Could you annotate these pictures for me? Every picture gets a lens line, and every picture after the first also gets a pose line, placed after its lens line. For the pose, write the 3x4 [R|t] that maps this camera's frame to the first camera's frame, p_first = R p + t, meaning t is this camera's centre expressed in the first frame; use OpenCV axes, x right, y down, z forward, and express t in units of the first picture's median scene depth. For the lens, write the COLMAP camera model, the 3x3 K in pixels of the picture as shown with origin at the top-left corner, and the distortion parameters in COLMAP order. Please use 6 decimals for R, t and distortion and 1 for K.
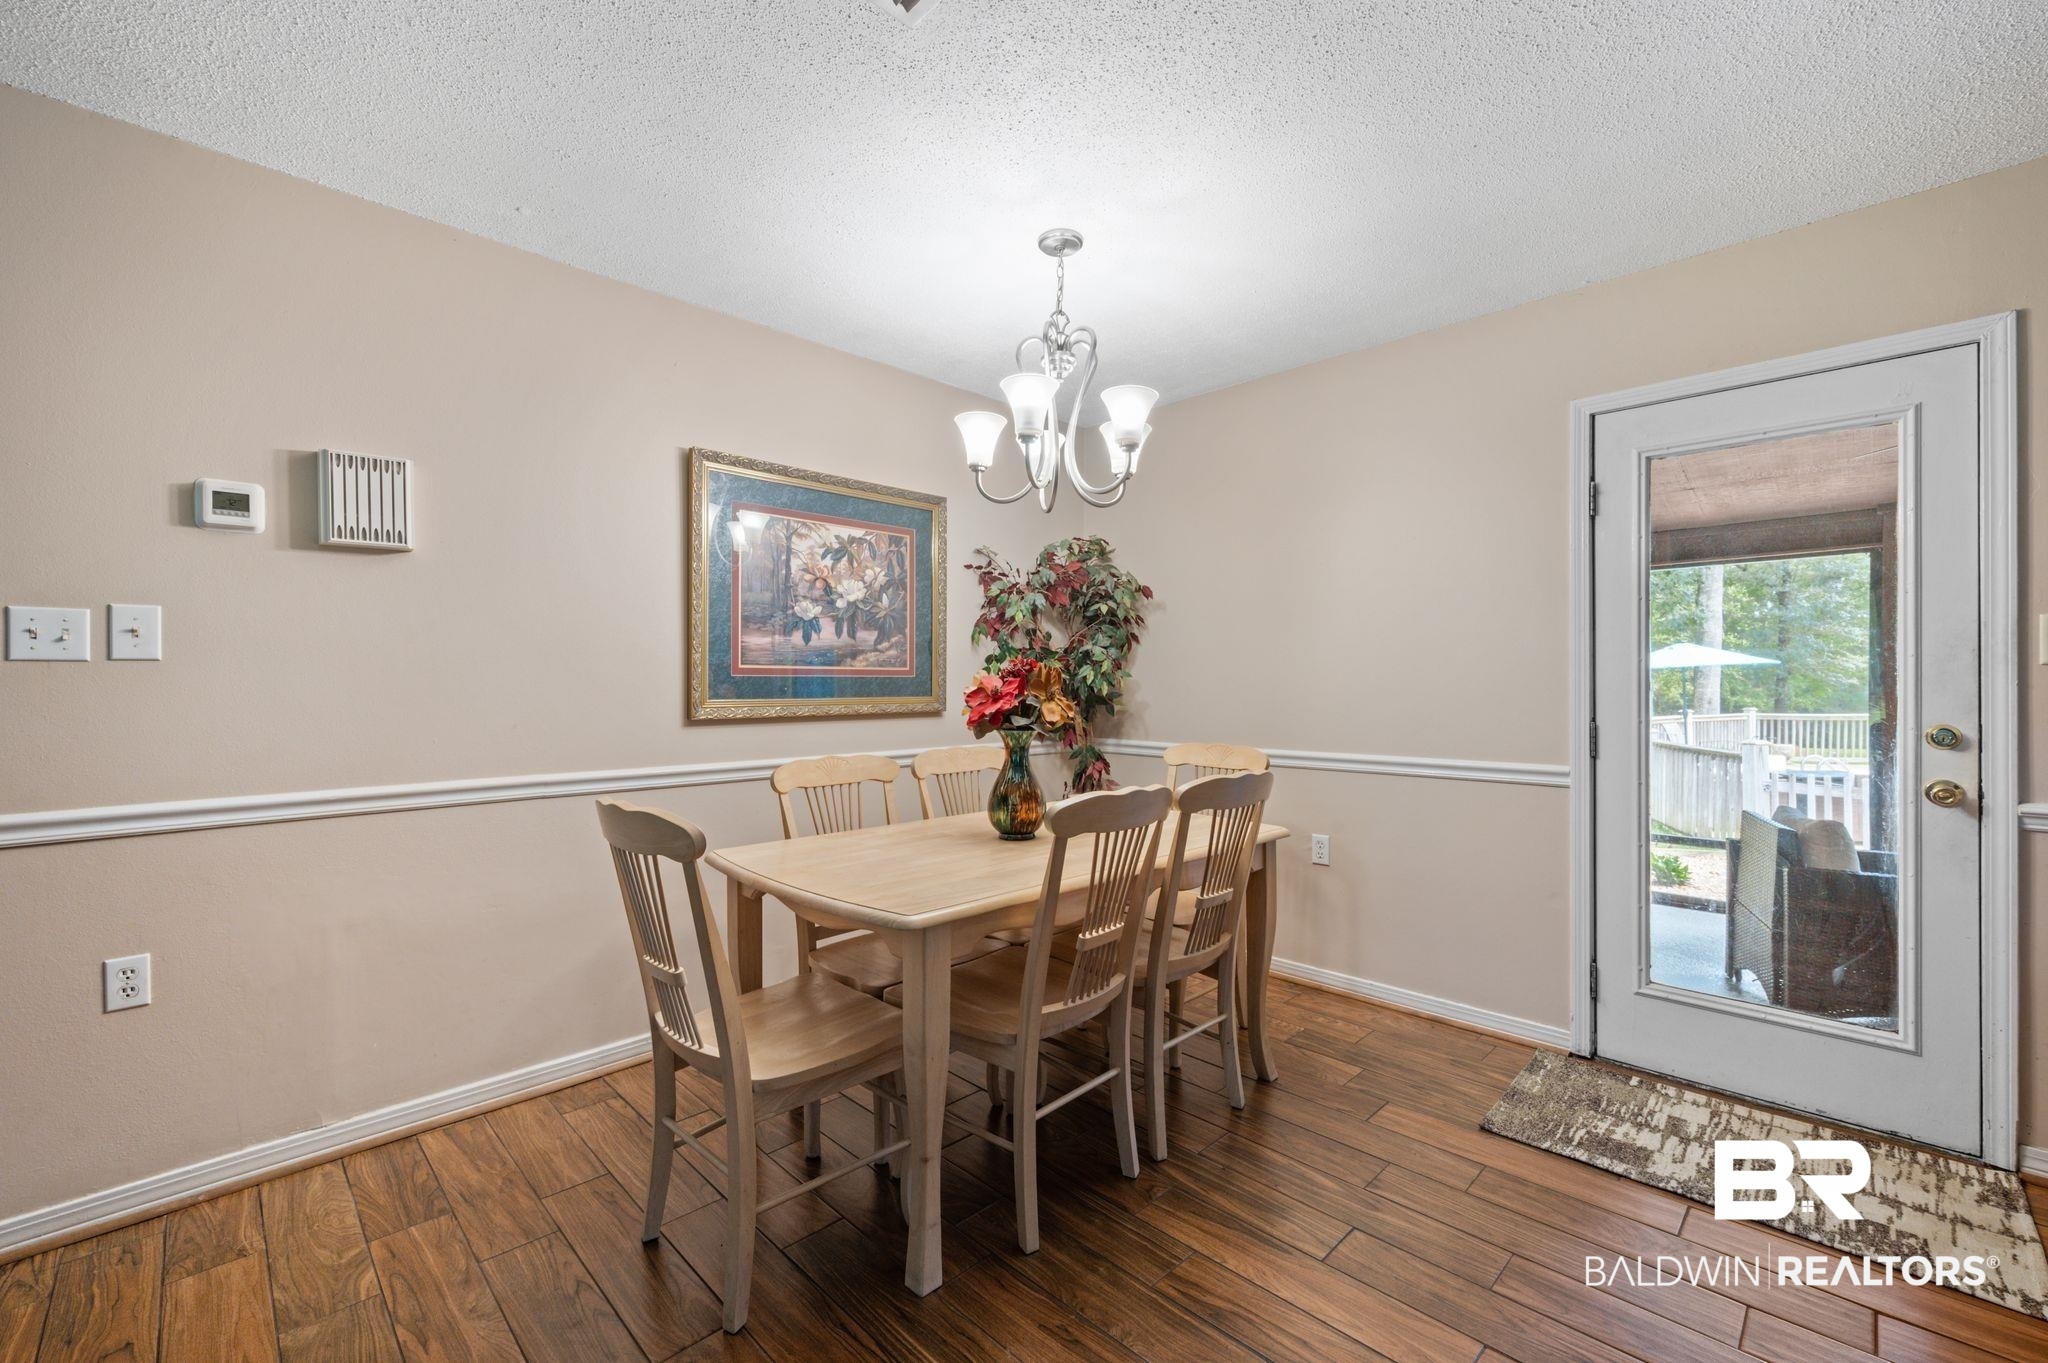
lens RADIAL K [[840.0, 0, 1034.0], [0, 840.0, 681.2], [0, 0, 1]] dist [-0.000943, -0.001346]
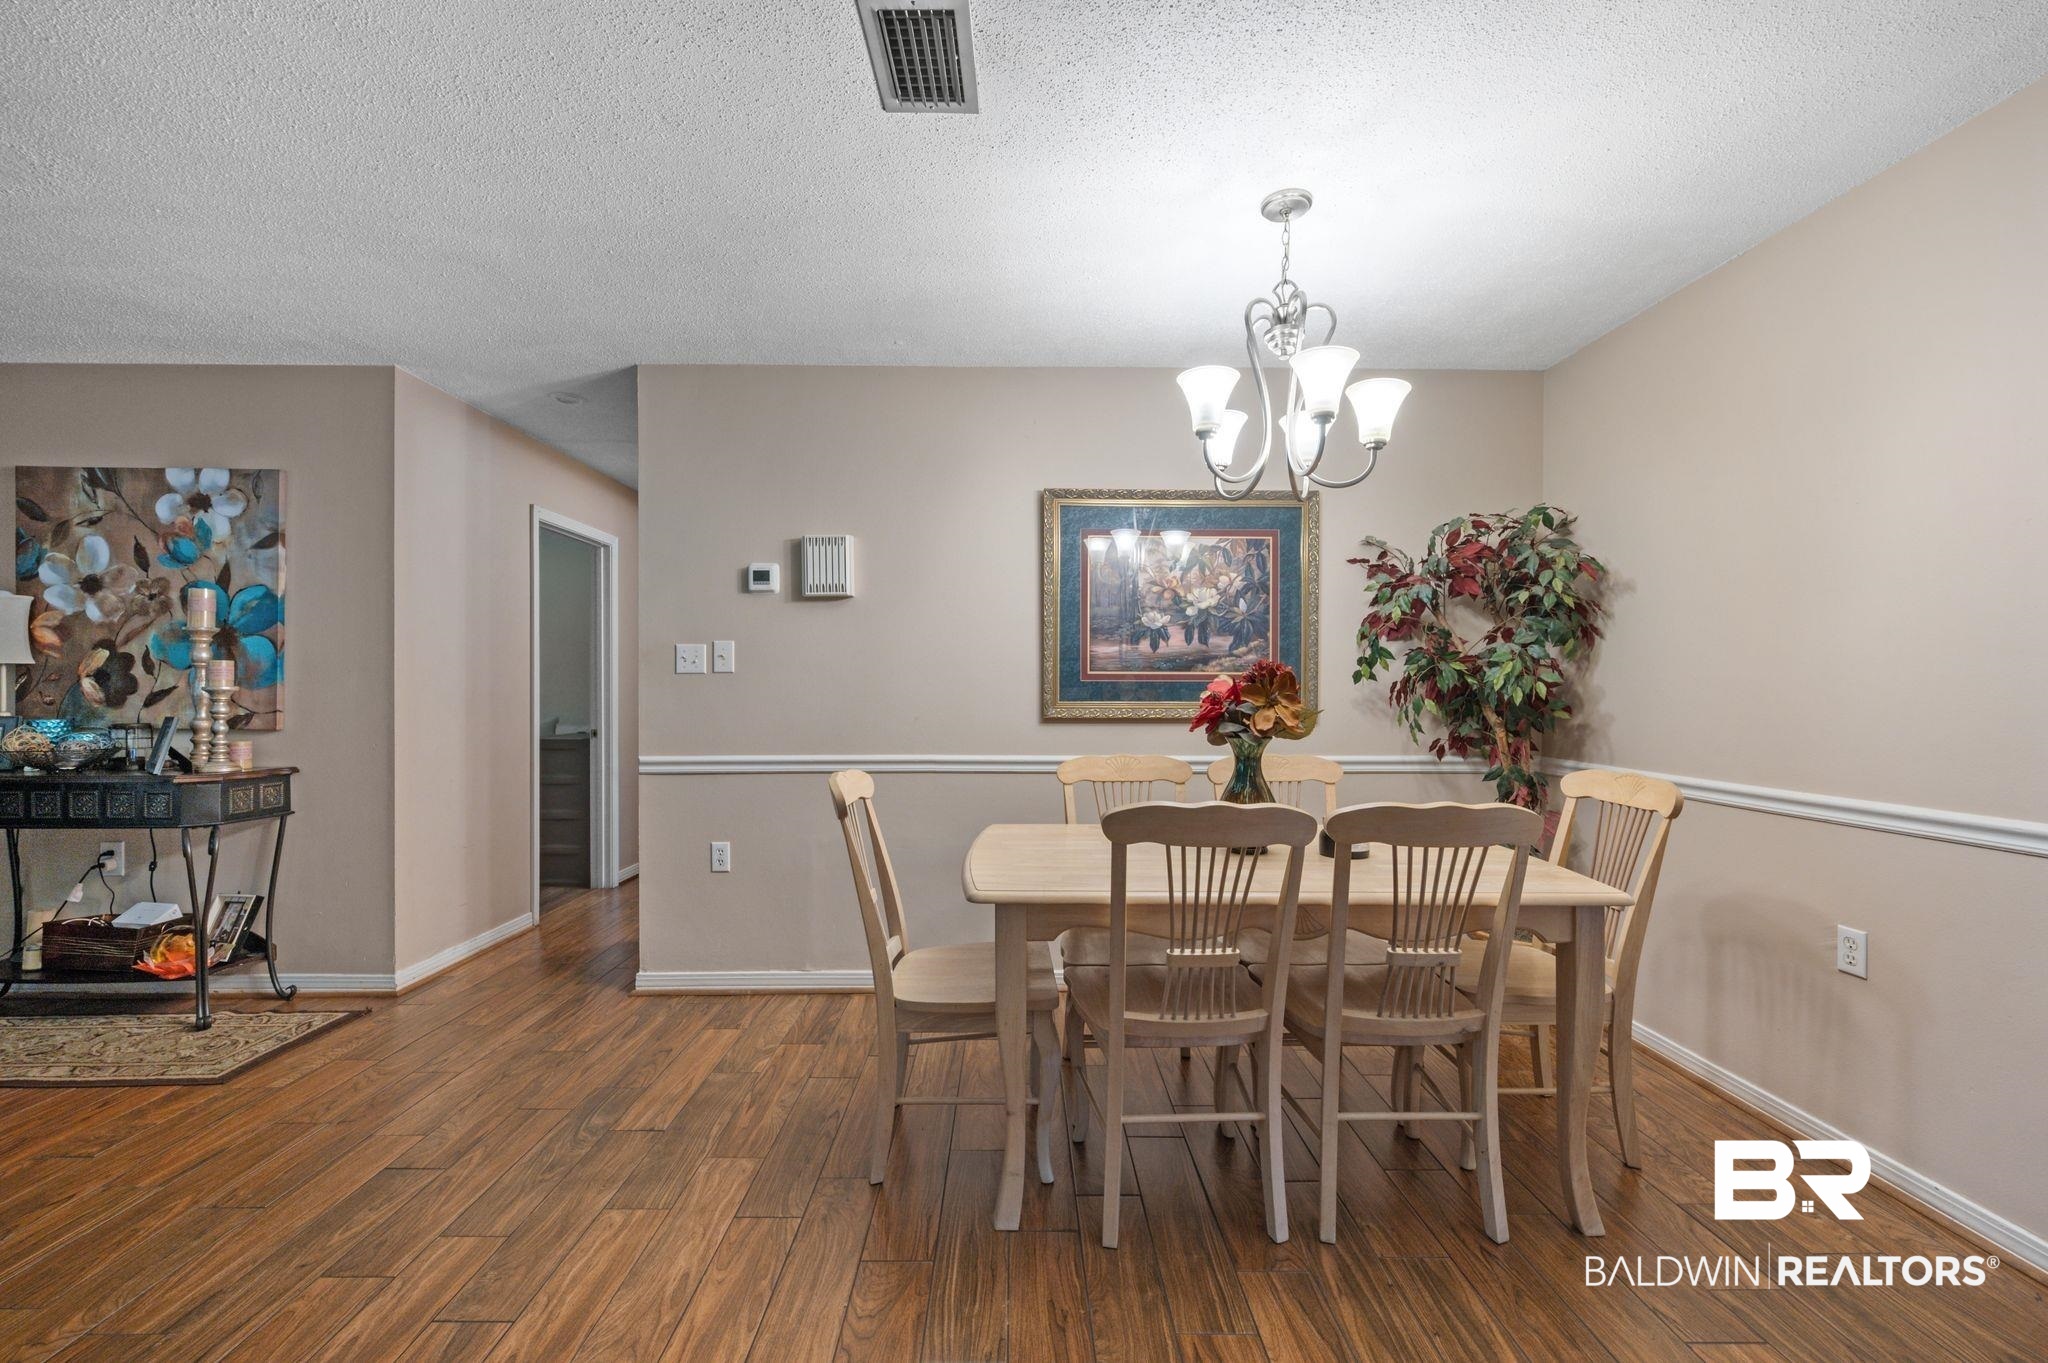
lens RADIAL K [[840.0, 0, 1033.6], [0, 840.0, 689.0], [0, 0, 1]] dist [-0.000943, -0.001346]
pose [[0.715911, 0.004502, -0.698177, 0.365421], [-0.002059, 0.999988, 0.004337, -0.000371], [0.698188, -0.001667, 0.715912, 0.119461]]
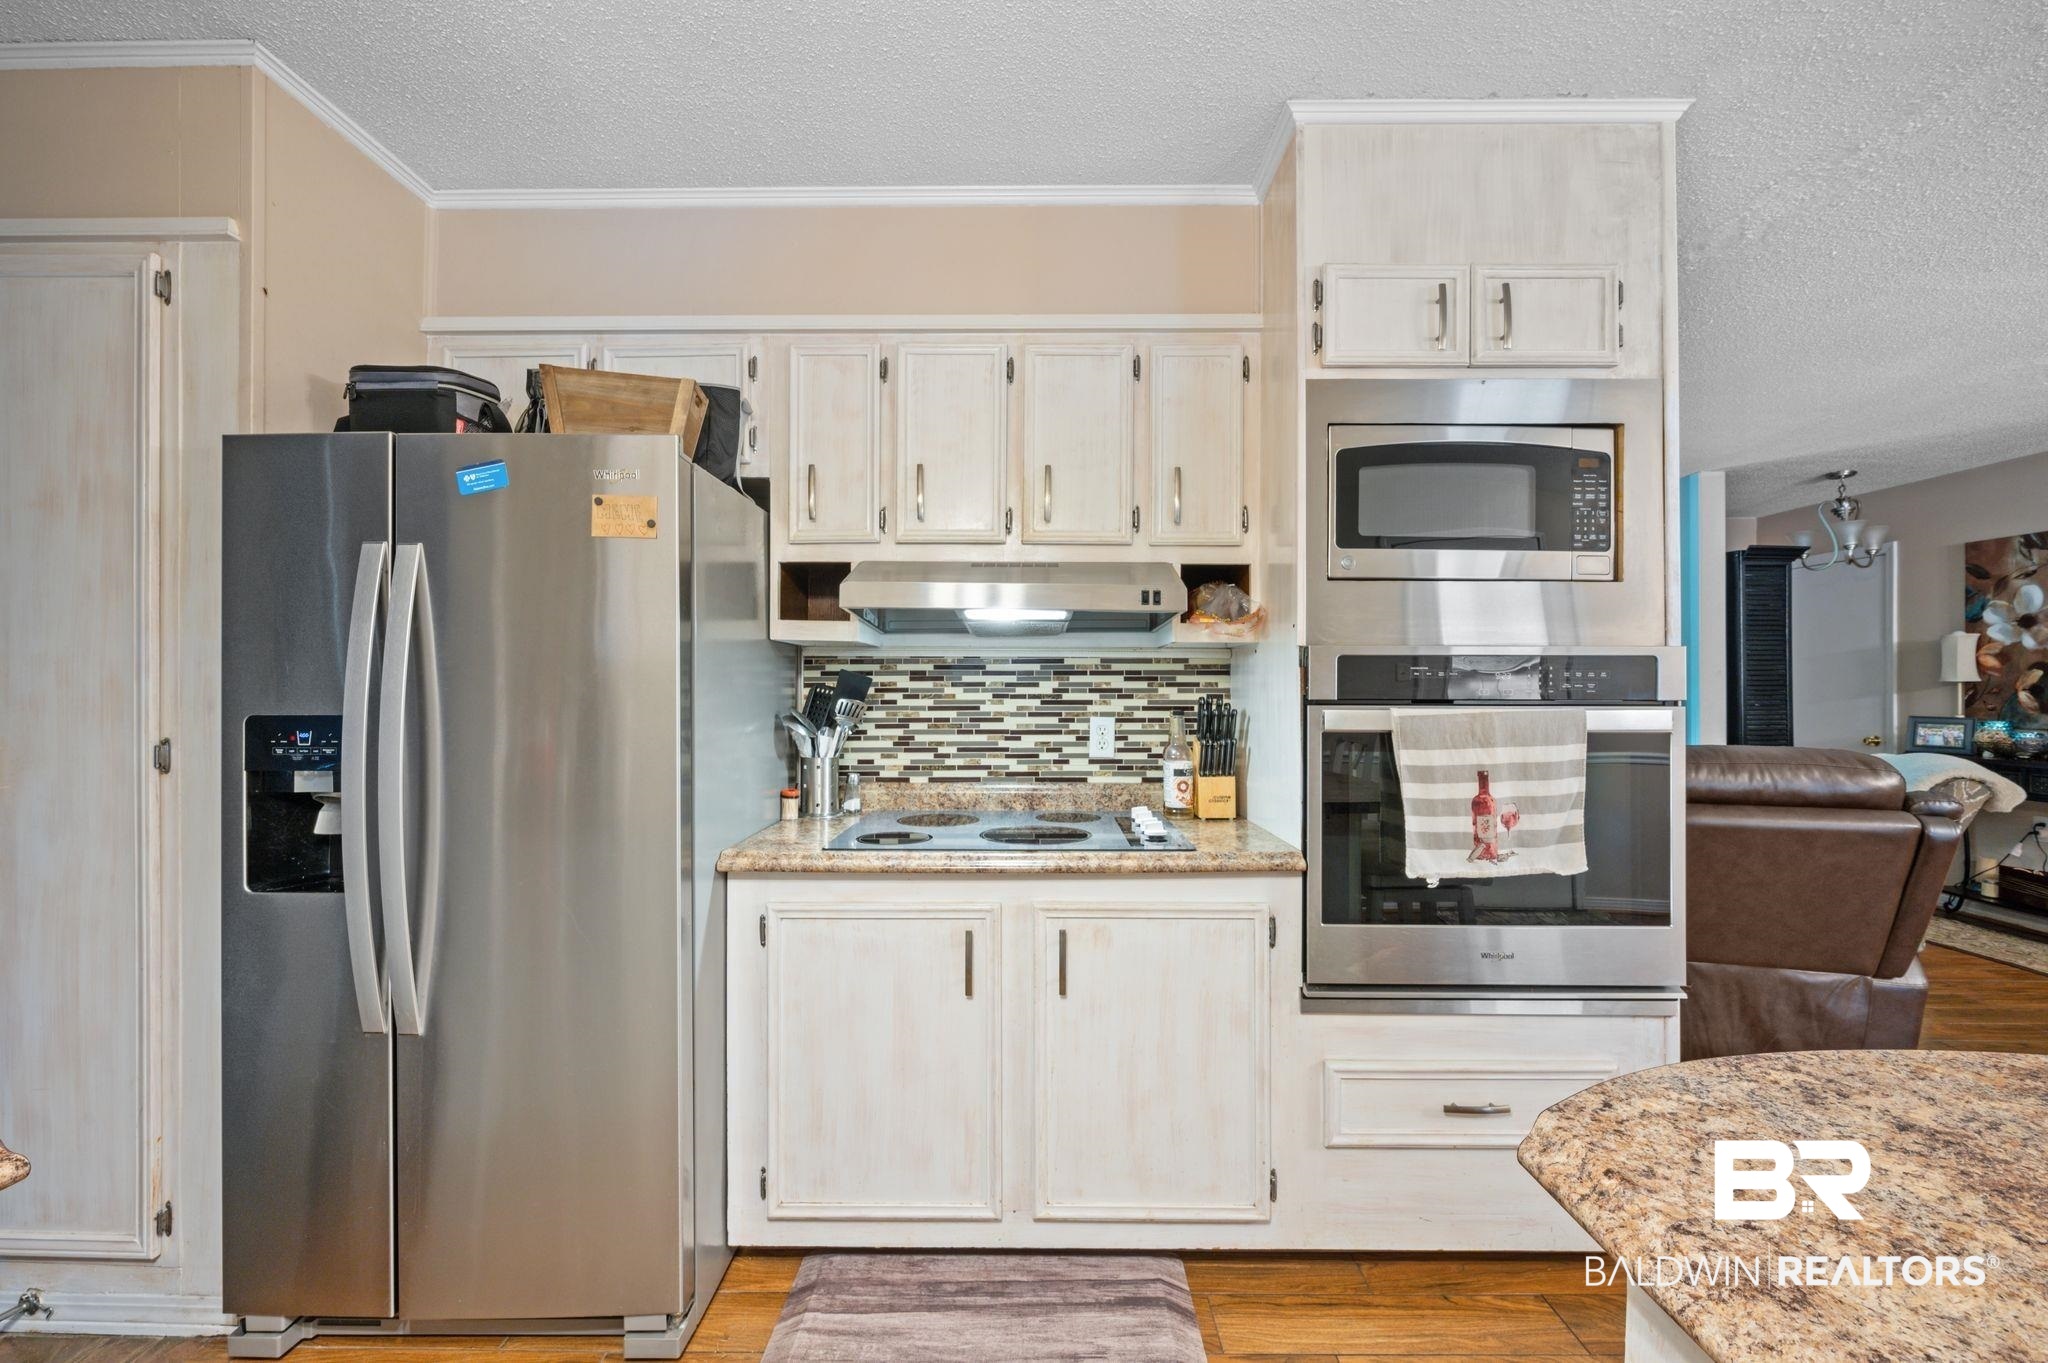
lens RADIAL K [[840.0, 0, 1023.8], [0, 840.0, 684.8], [0, 0, 1]] dist [-0.000943, -0.001346]
pose [[-0.719263, -0.002401, -0.694734, 0.755796], [-0.000105, 0.999994, -0.003347, -0.008565], [0.694738, -0.002335, -0.719259, -0.030522]]
